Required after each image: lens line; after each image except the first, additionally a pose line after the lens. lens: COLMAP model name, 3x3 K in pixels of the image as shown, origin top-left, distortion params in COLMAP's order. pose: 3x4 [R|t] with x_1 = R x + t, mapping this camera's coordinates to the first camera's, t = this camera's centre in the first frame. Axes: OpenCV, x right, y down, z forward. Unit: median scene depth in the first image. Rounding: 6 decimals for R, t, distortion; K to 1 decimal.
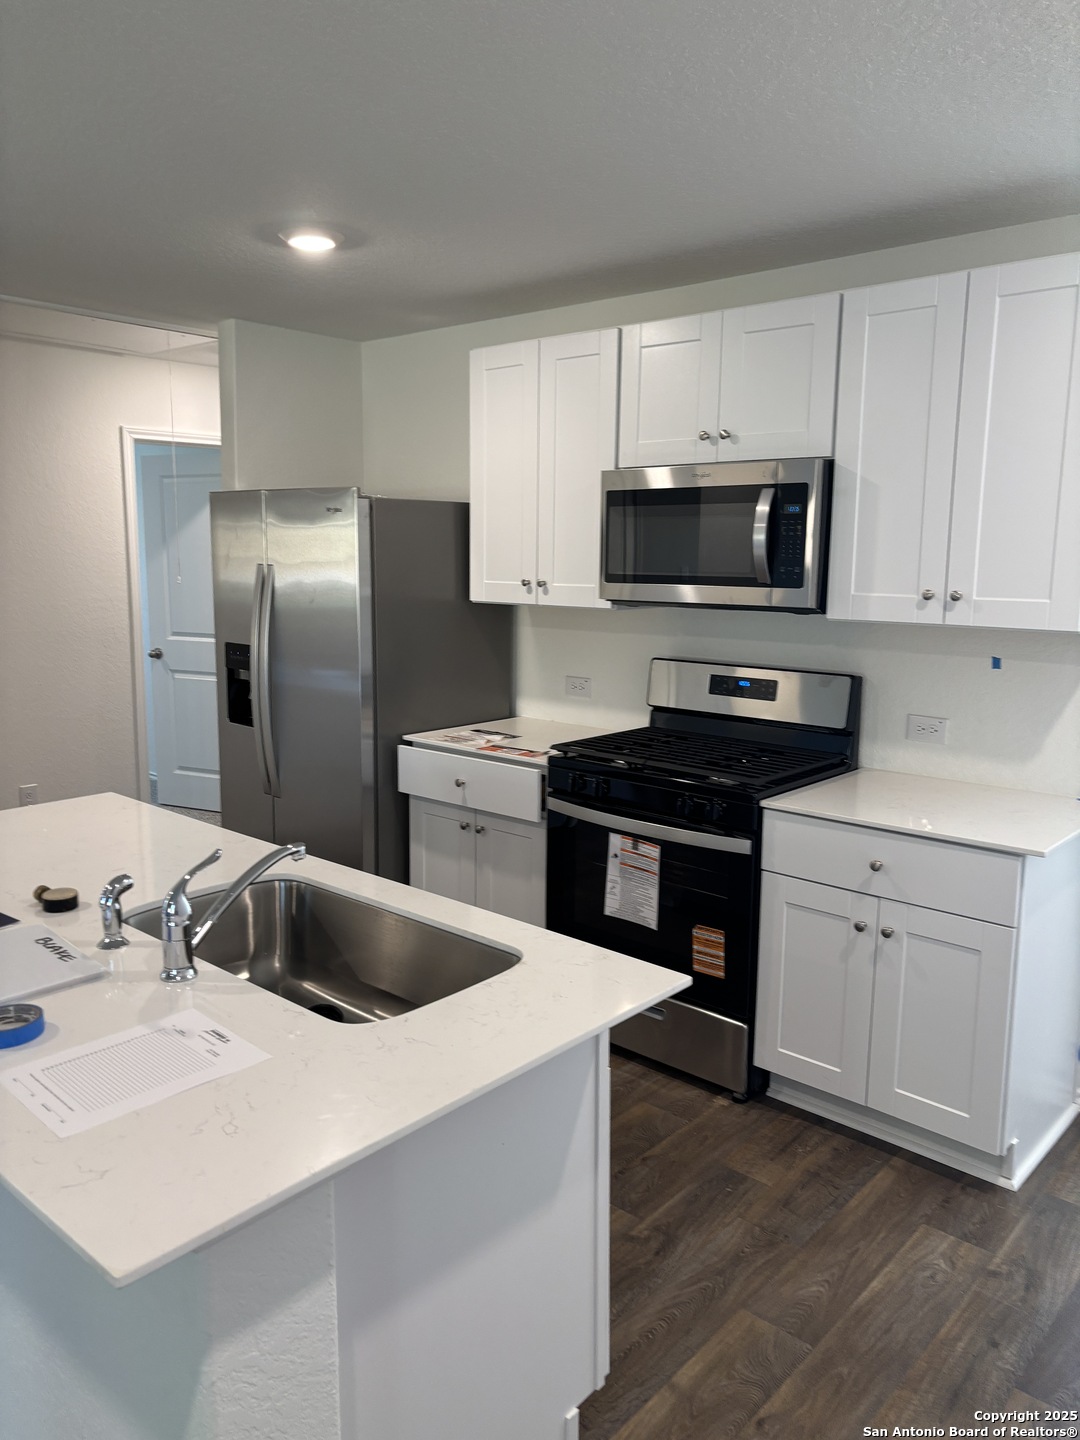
lens RADIAL K [[1073.5, 0, 534.7], [0, 1073.5, 715.4], [0, 0, 1]] dist [0.046938, -0.063512]
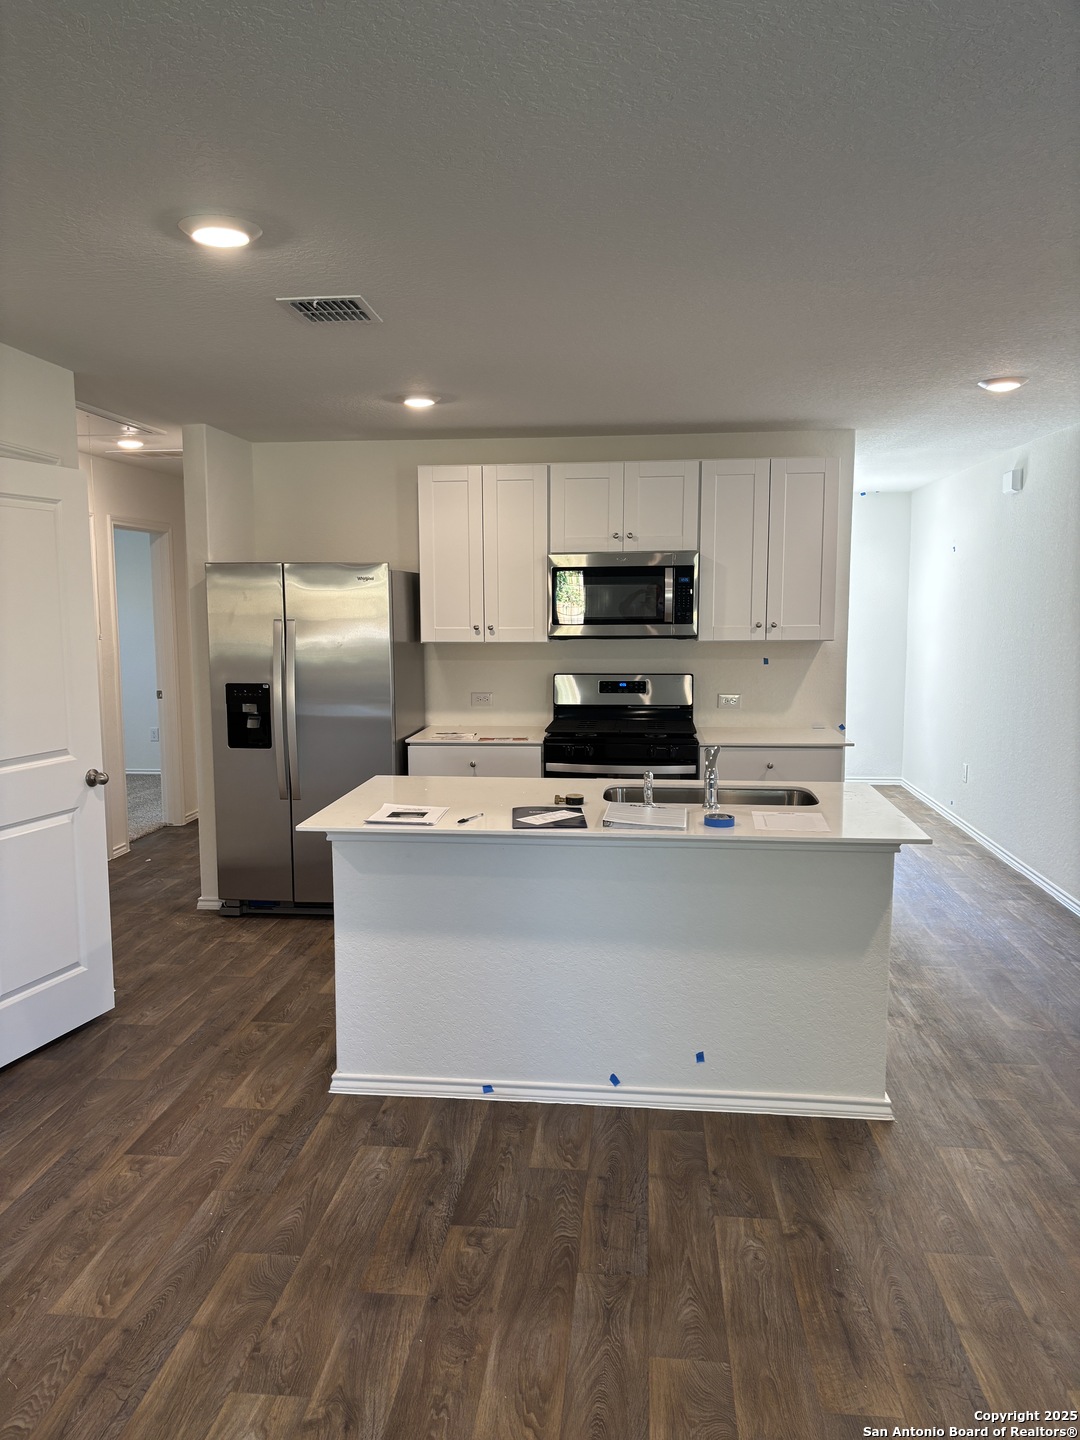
lens RADIAL K [[1092.2, 0, 520.9], [0, 1092.2, 737.2], [0, 0, 1]] dist [0.039275, -0.008817]
pose [[0.818021, -0.086728, 0.568613, -0.979549], [0.101939, 0.994778, 0.005077, 0.028522], [-0.566084, 0.053811, 0.822590, -0.300204]]
